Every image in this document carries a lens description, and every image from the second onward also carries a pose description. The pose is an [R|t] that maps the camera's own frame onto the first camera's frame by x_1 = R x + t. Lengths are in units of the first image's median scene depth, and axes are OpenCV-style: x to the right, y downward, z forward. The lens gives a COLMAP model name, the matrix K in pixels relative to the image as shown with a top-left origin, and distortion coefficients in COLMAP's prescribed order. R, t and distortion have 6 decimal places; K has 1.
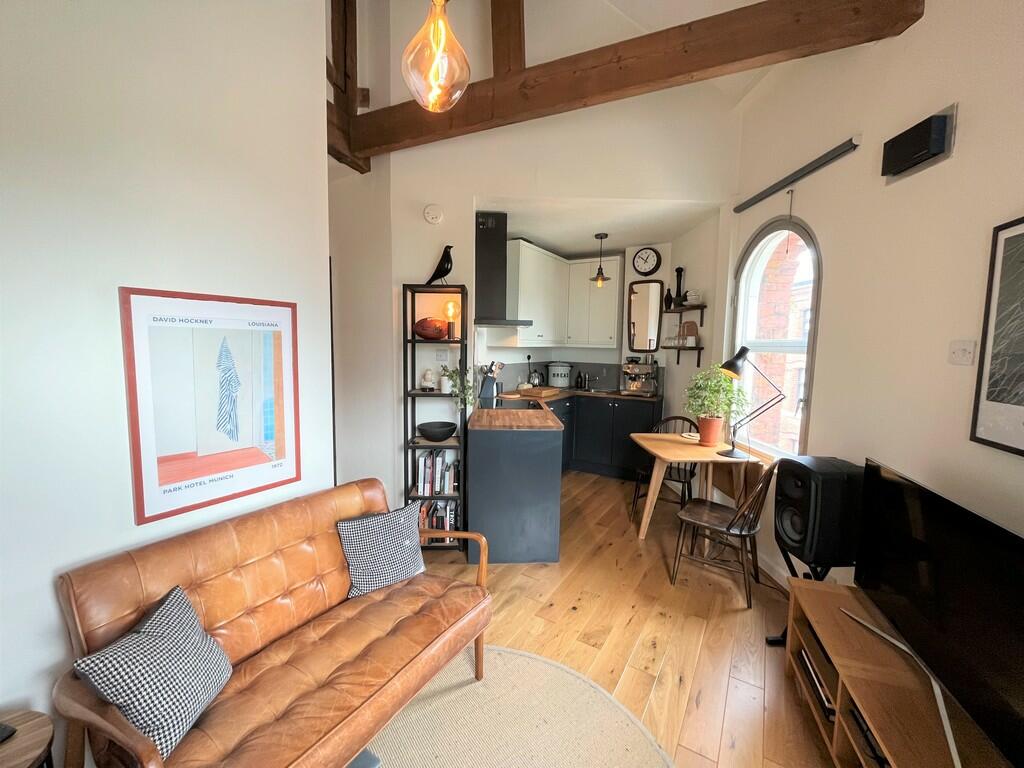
lens RADIAL K [[413.9, 0, 512.0], [0, 413.9, 384.0], [0, 0, 1]] dist [0.000338, -0.000002]
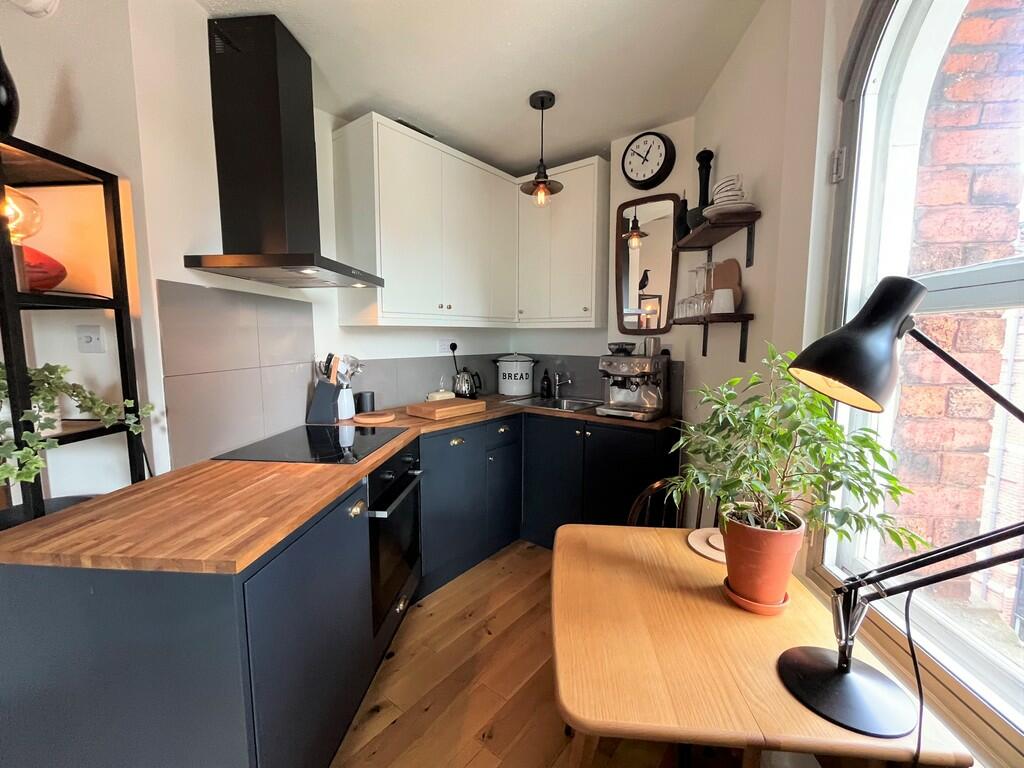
lens RADIAL K [[429.7, 0, 512.0], [0, 429.7, 384.0], [0, 0, 1]] dist [-0.000962, -0.000033]
pose [[0.991986, -0.002746, -0.126316, 0.227842], [0.004180, 0.999930, 0.011095, -0.019723], [0.126276, -0.011534, 0.991928, 0.445540]]
